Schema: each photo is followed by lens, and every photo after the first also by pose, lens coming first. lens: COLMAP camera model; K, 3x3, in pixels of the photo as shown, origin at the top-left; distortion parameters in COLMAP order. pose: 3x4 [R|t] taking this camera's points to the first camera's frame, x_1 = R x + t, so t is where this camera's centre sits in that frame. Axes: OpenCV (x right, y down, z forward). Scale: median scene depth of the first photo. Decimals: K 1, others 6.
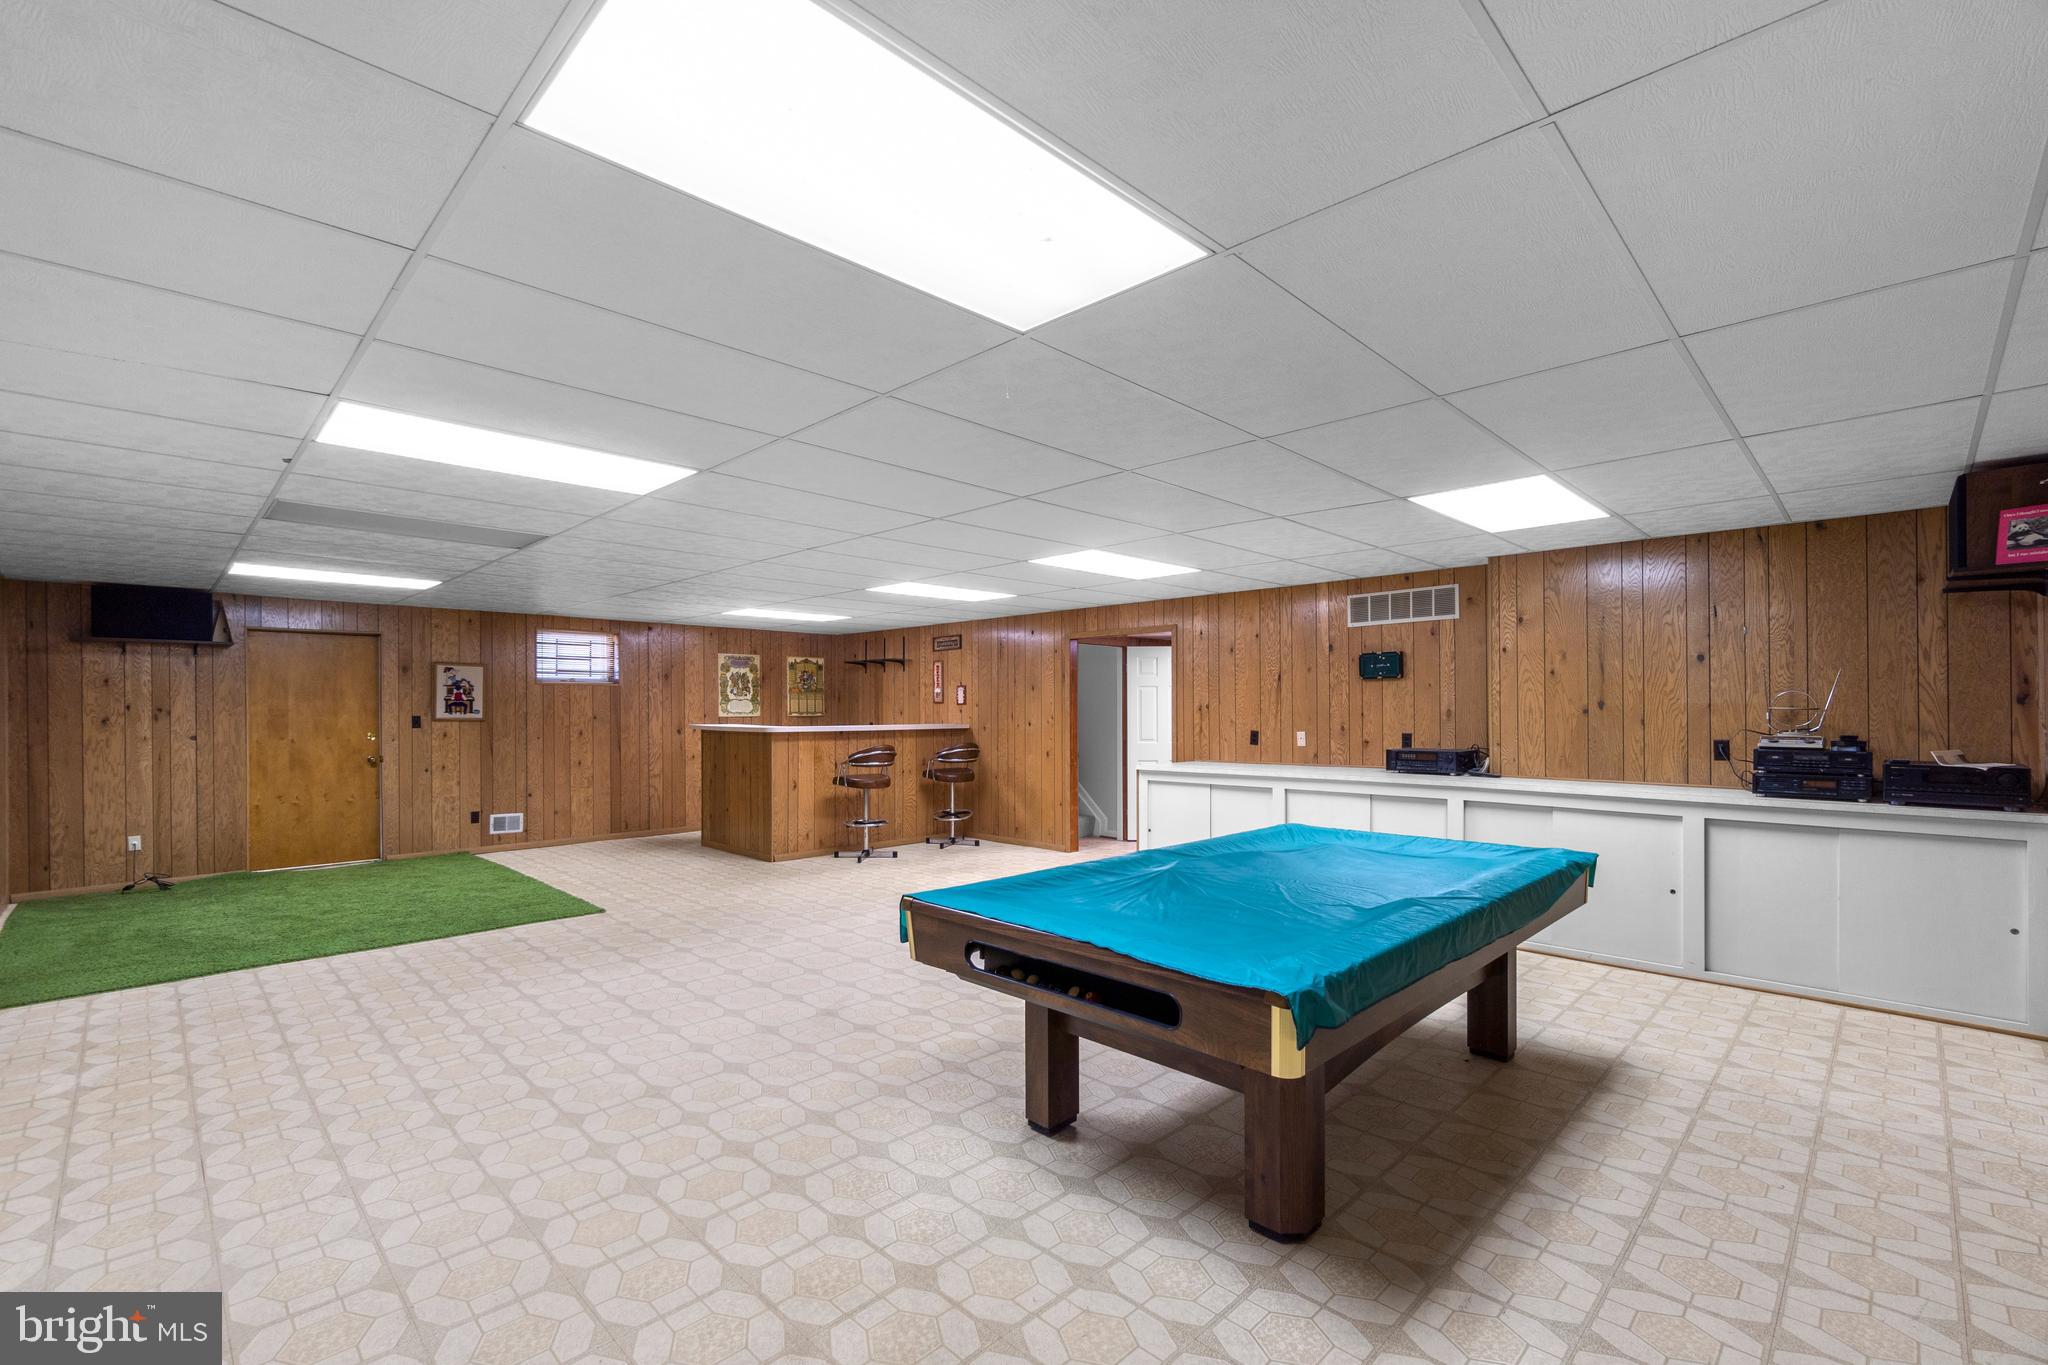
lens RADIAL K [[882.2, 0, 1023.9], [0, 882.2, 699.2], [0, 0, 1]] dist [0.004344, -0.000255]
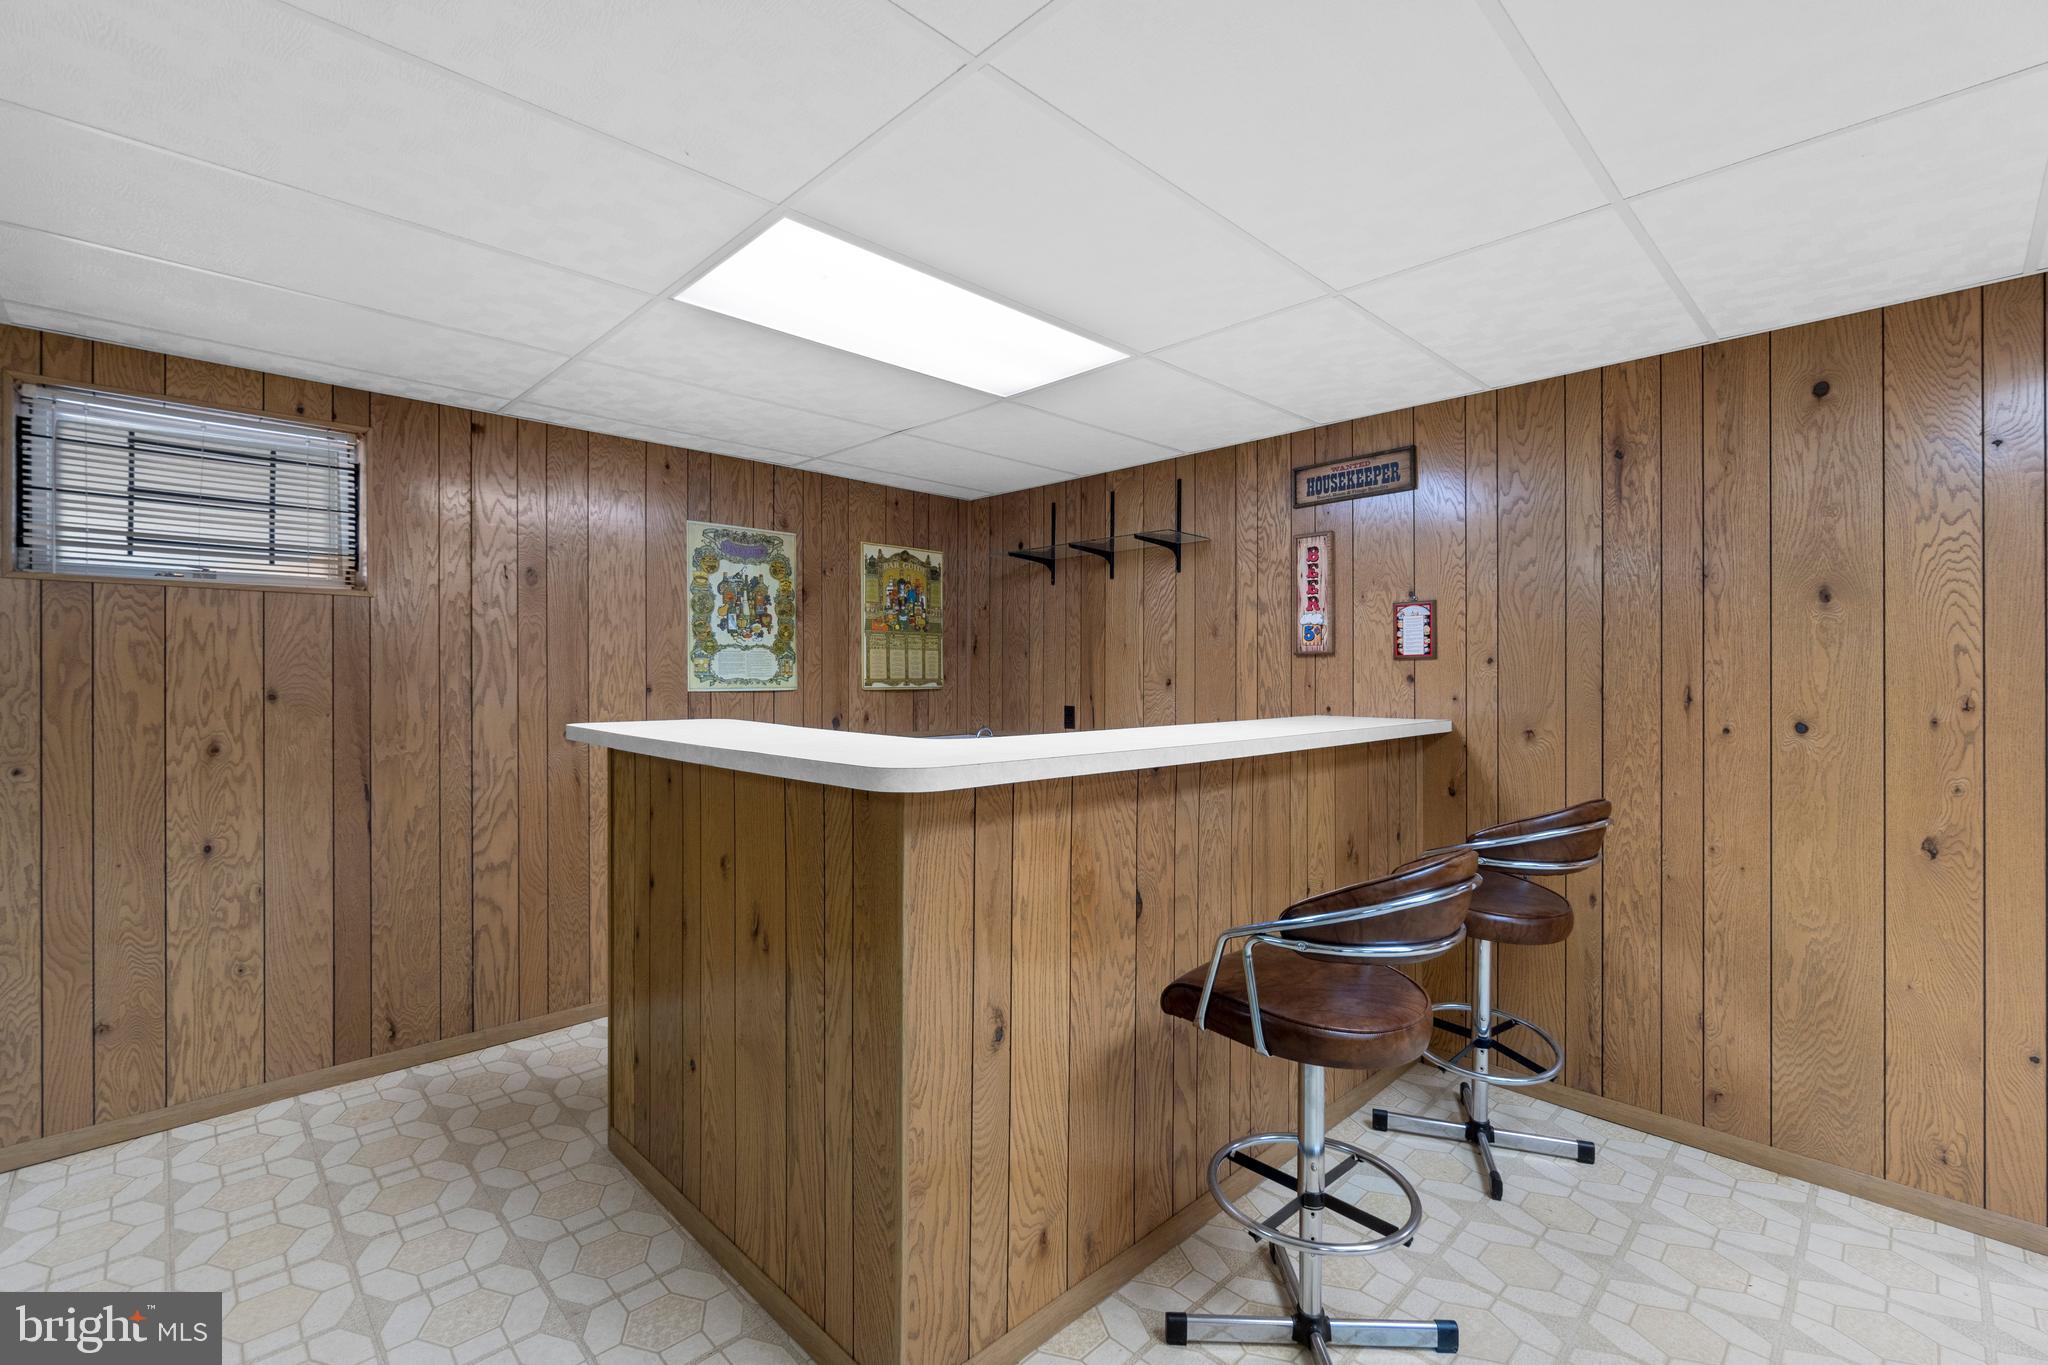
lens RADIAL K [[882.2, 0, 1019.9], [0, 882.2, 671.8], [0, 0, 1]] dist [0.004344, -0.000255]
pose [[0.999917, 0.003474, -0.012423, -0.202392], [-0.003372, 0.999961, 0.008204, 0.008164], [0.012451, -0.008161, 0.999889, 0.633407]]
